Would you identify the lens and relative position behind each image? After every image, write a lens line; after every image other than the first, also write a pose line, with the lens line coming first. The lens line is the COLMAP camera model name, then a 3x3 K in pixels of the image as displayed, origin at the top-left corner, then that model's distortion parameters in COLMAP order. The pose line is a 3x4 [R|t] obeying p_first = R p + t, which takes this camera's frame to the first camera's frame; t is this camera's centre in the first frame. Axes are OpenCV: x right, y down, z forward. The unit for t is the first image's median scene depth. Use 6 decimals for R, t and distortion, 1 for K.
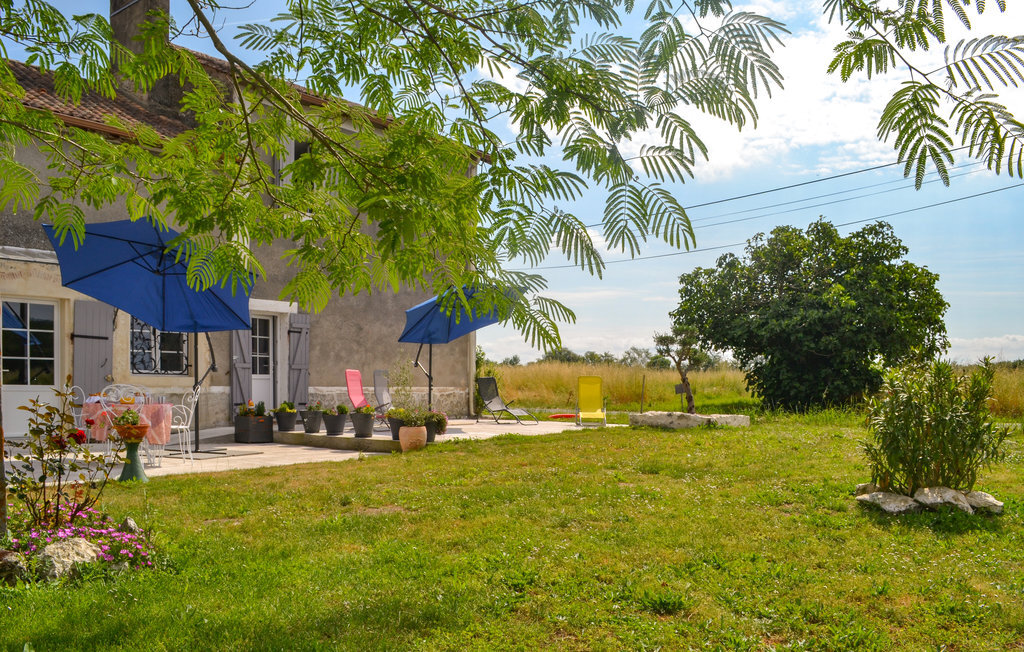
lens RADIAL K [[827.7, 0, 482.7], [0, 827.7, 418.9], [0, 0, 1]] dist [-0.069949, 0.001683]
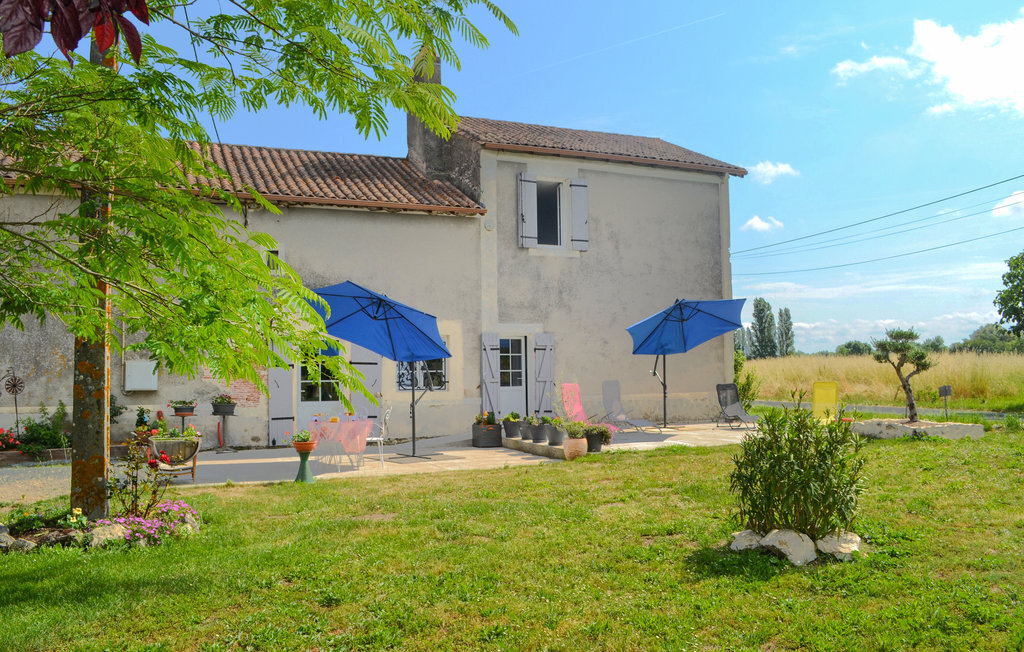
lens RADIAL K [[816.0, 0, 512.0], [0, 816.0, 326.0], [0, 0, 1]] dist [-0.045912, 0.002663]
pose [[0.892861, -0.045881, -0.447989, 0.254064], [0.002113, 0.995212, -0.097715, -0.025679], [0.450328, 0.086300, 0.888683, -0.045002]]
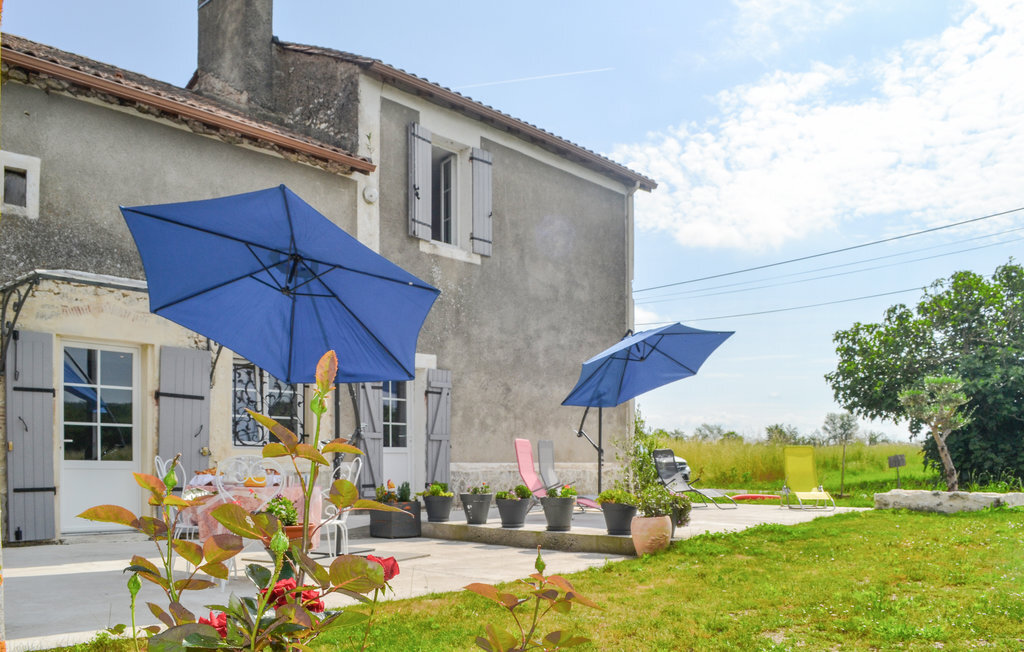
lens RADIAL K [[846.9, 0, 509.9], [0, 846.9, 460.8], [0, 0, 1]] dist [-0.058770, -0.003354]
pose [[0.999136, -0.011494, -0.039938, -0.124404], [0.009636, 0.998877, -0.046388, -0.003351], [0.040426, 0.045963, 0.998125, 0.206187]]
